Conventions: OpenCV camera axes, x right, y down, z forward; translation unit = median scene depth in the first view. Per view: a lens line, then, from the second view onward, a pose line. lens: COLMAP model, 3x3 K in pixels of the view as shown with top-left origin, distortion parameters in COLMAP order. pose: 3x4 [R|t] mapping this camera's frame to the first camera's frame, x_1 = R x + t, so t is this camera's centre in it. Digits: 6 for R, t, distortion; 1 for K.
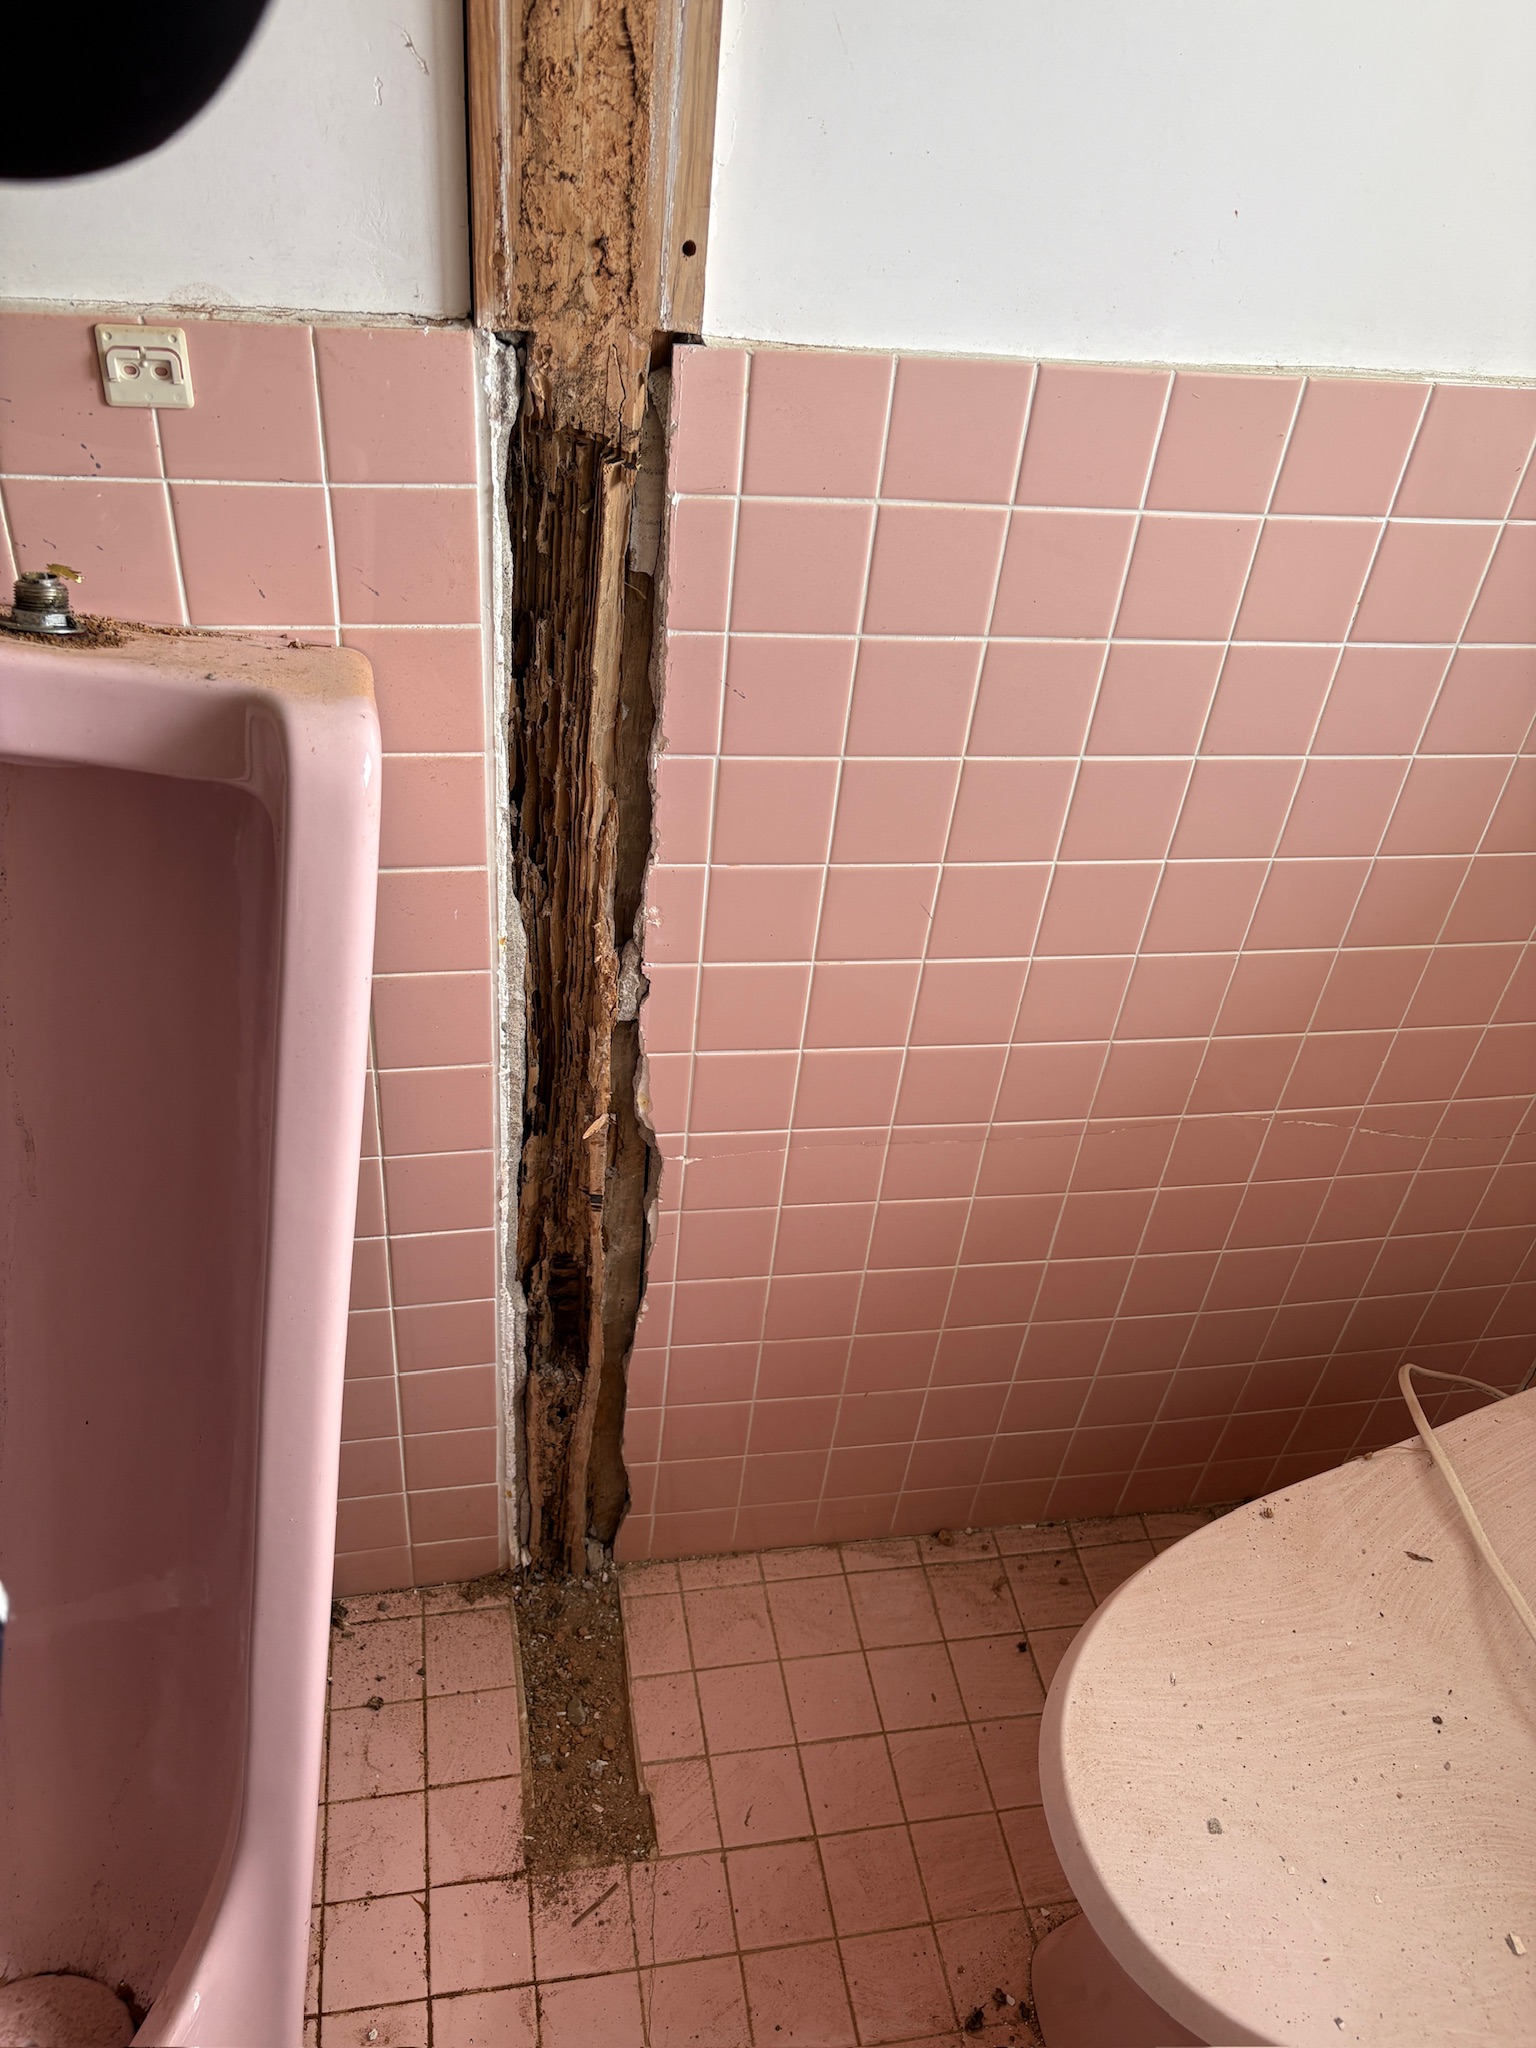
lens RADIAL K [[1560.5, 0, 768.0], [0, 1560.5, 1024.0], [0, 0, 1]] dist [0.072303, -0.077683]
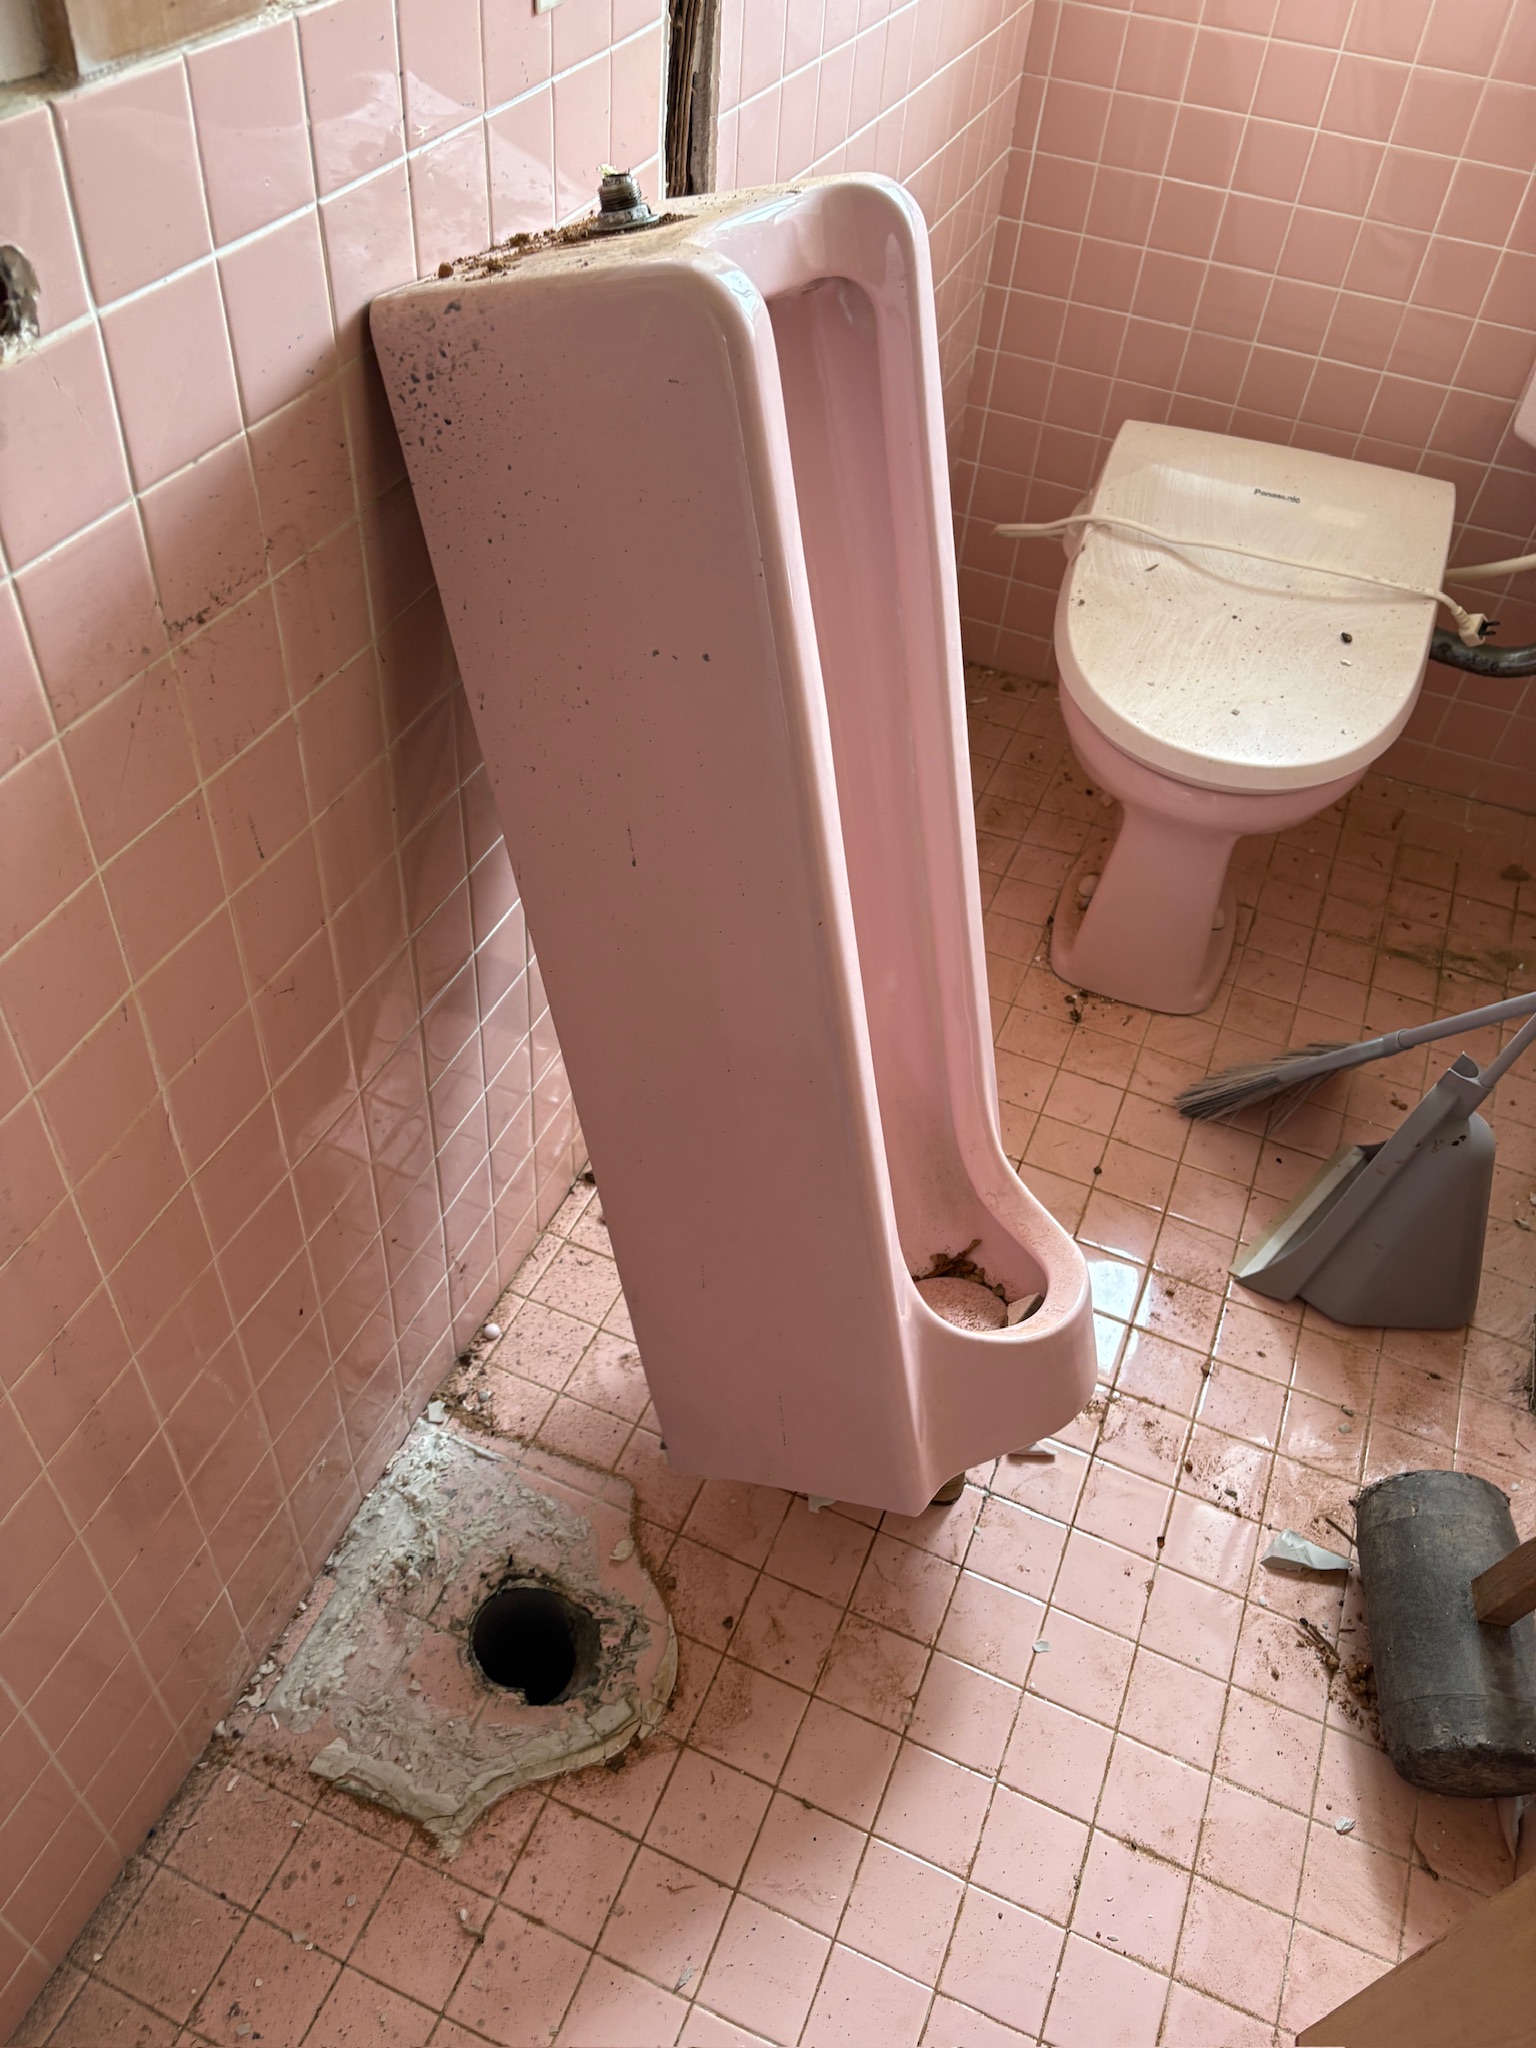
lens RADIAL K [[1560.5, 0, 768.0], [0, 1560.5, 1024.0], [0, 0, 1]] dist [0.072303, -0.077683]
pose [[0.546618, -0.634364, 0.546618, -0.965690], [0.493061, 0.771438, 0.402212, -0.147314], [-0.676831, 0.049660, 0.734462, 0.080030]]
